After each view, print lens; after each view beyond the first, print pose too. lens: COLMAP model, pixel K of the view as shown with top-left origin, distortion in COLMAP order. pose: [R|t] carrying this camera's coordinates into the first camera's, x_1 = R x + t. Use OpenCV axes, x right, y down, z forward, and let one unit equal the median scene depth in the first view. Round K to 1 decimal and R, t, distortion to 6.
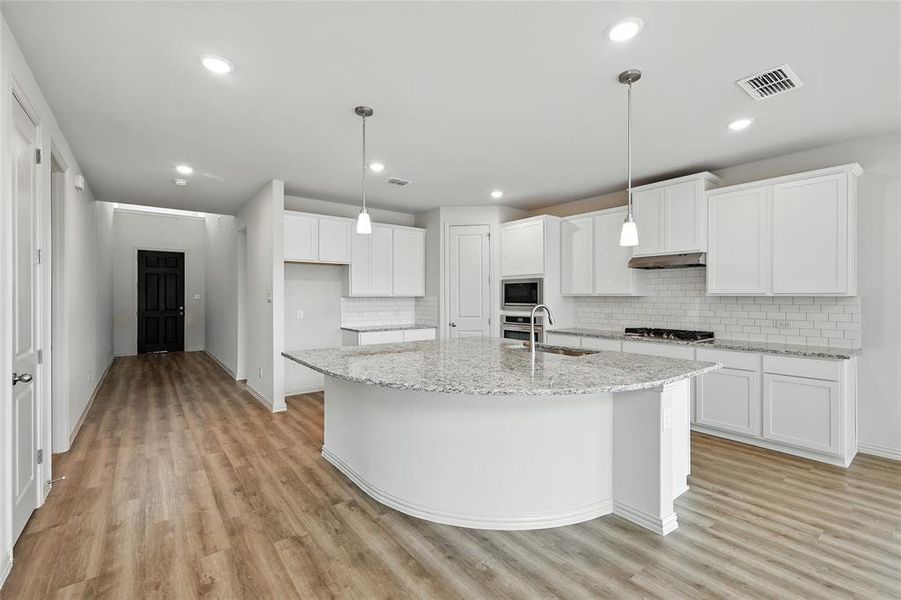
lens RADIAL K [[395.3, 0, 450.5], [0, 395.3, 298.5], [0, 0, 1]] dist [0.001237, 0.001084]
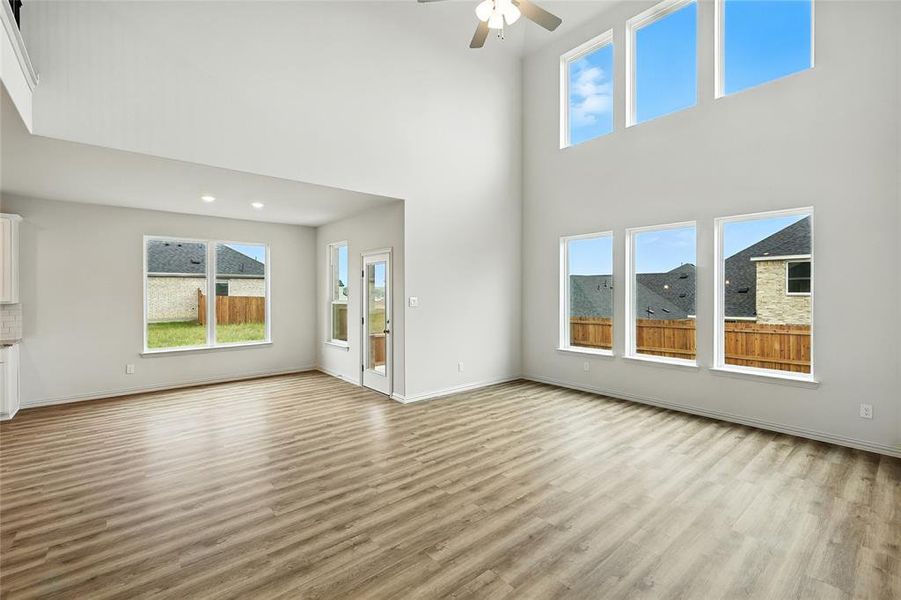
lens RADIAL K [[395.3, 0, 451.0], [0, 395.3, 291.3], [0, 0, 1]] dist [0.001237, 0.001084]
pose [[-0.038751, 0.004695, 0.999238, -0.410315], [0.010280, 0.999938, -0.004299, -0.023093], [-0.999196, 0.010106, -0.038797, -0.442455]]
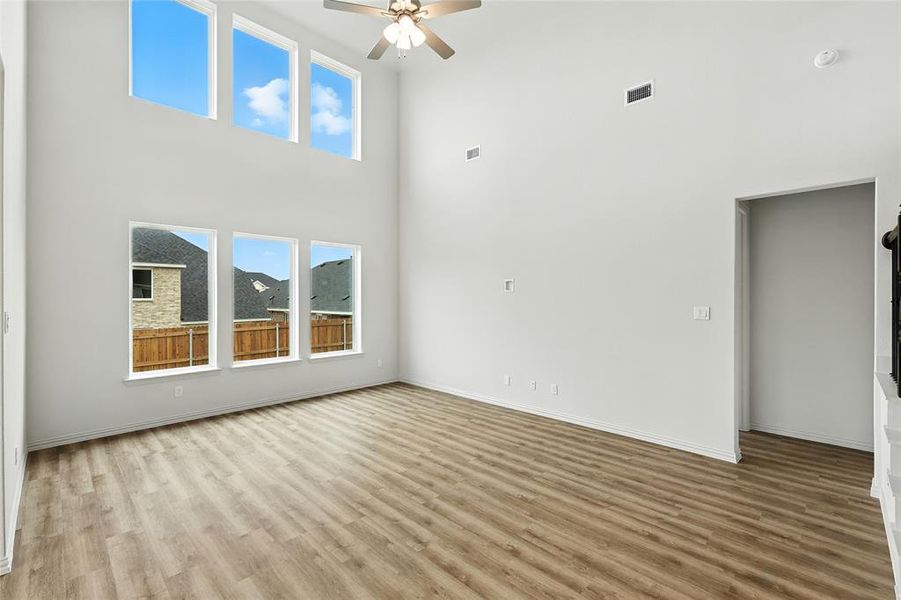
lens RADIAL K [[395.3, 0, 450.0], [0, 395.3, 296.0], [0, 0, 1]] dist [0.001237, 0.001084]
pose [[-0.992324, 0.001867, -0.123651, 0.331924], [0.001245, 0.999986, 0.005102, -0.032712], [0.123659, 0.004909, -0.992313, 0.224649]]
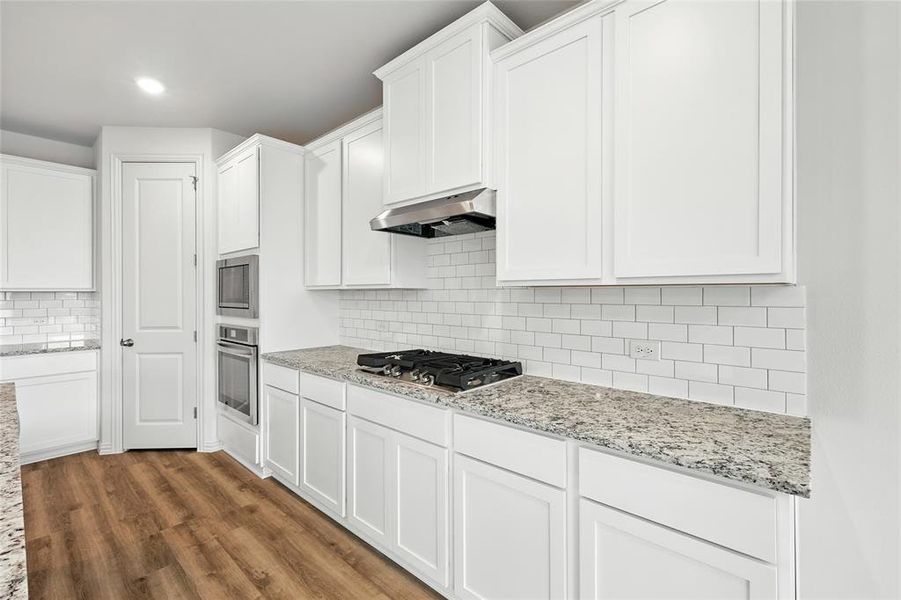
lens RADIAL K [[395.3, 0, 452.6], [0, 395.3, 295.8], [0, 0, 1]] dist [0.001237, 0.001084]
pose [[0.985117, -0.003211, 0.171855, 0.506212], [0.003333, 0.999994, -0.000423, 0.003954], [-0.171852, 0.000989, 0.985122, 0.547665]]
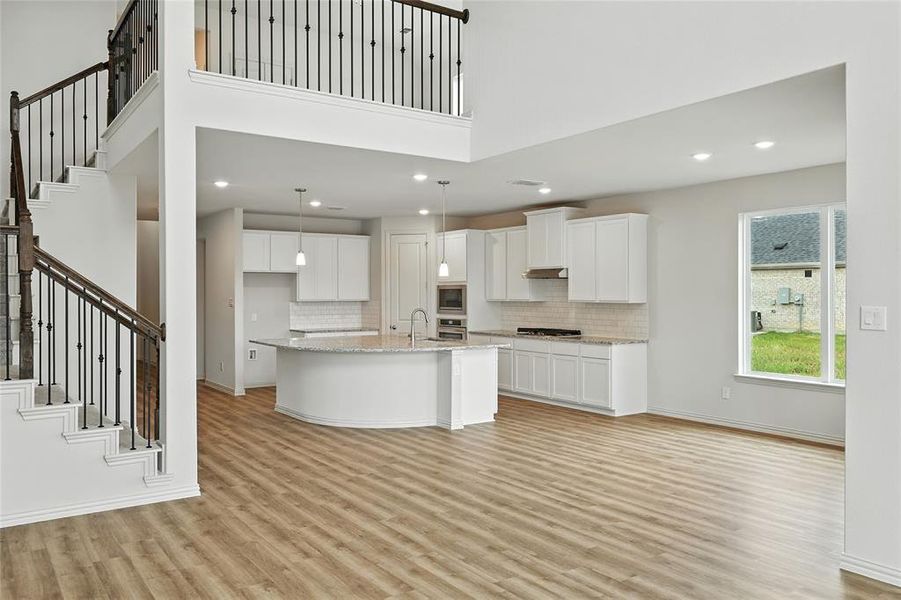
lens RADIAL K [[699.8, 0, 451.1], [0, 699.8, 290.2], [0, 0, 1]] dist [0.009998, 0.000623]
pose [[0.998358, -0.000576, -0.057276, 0.386097], [0.000000, 0.999949, -0.010061, -0.021605], [0.057279, 0.010044, 0.998308, -1.257337]]
